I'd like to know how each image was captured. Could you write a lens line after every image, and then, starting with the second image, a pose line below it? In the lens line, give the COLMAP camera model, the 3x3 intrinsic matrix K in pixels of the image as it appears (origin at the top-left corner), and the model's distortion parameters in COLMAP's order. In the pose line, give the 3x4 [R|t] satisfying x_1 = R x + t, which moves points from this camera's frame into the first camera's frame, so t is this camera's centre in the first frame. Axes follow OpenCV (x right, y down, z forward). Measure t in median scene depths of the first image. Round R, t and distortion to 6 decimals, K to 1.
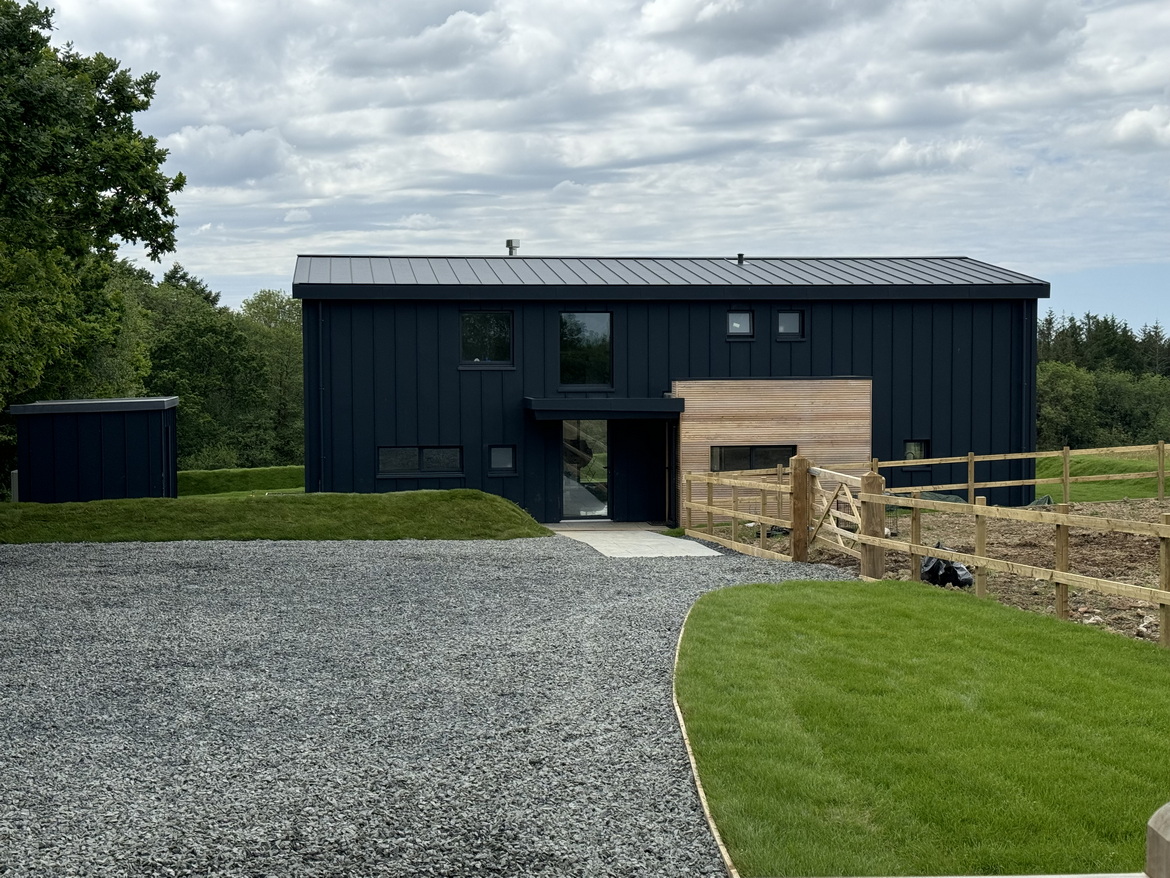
lens RADIAL K [[1650.8, 0, 619.4], [0, 1650.8, 397.6], [0, 0, 1]] dist [0.101291, 0.000000]
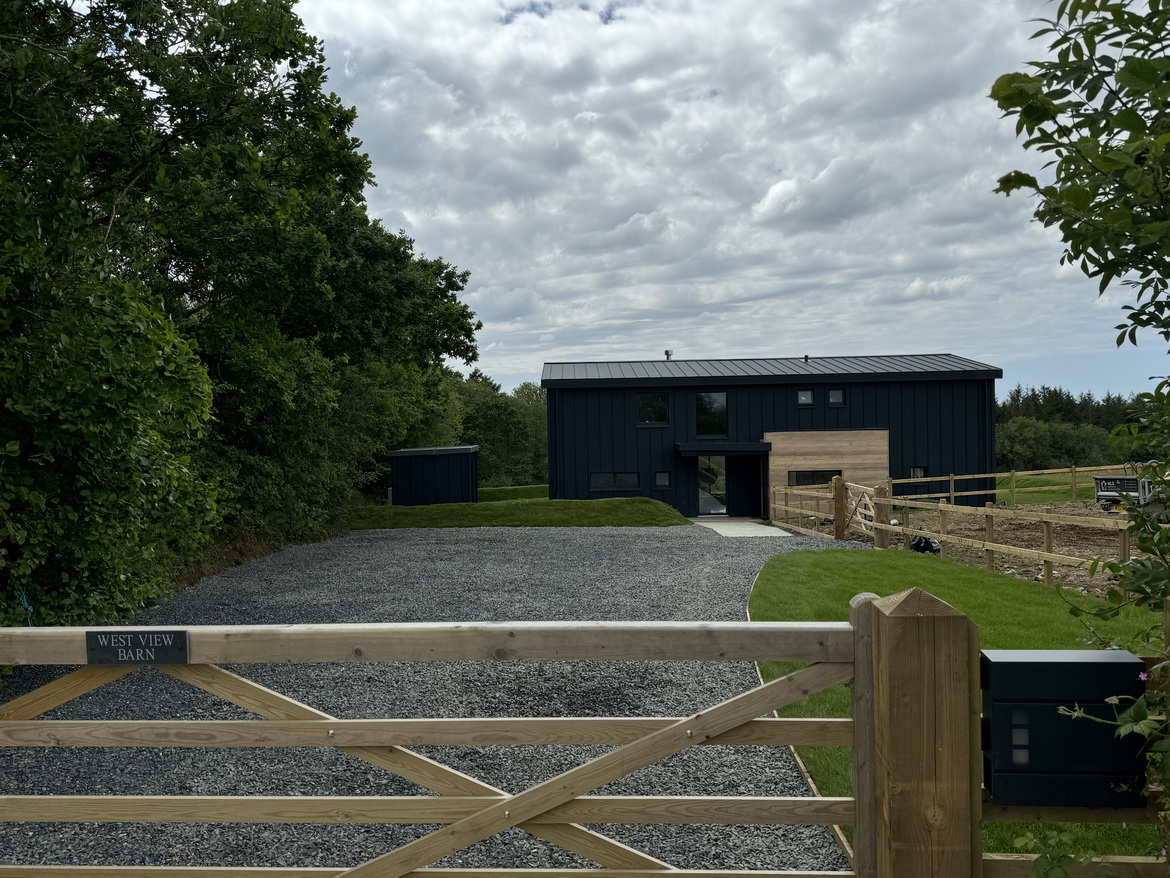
lens RADIAL K [[1112.7, 0, 584.2], [0, 1112.7, 441.5], [0, 0, 1]] dist [0.003811, 0.000000]
pose [[0.986684, -0.011408, -0.162250, 0.034256], [0.010830, 0.999931, -0.004446, 0.002297], [0.162289, 0.002630, 0.986740, -0.133074]]
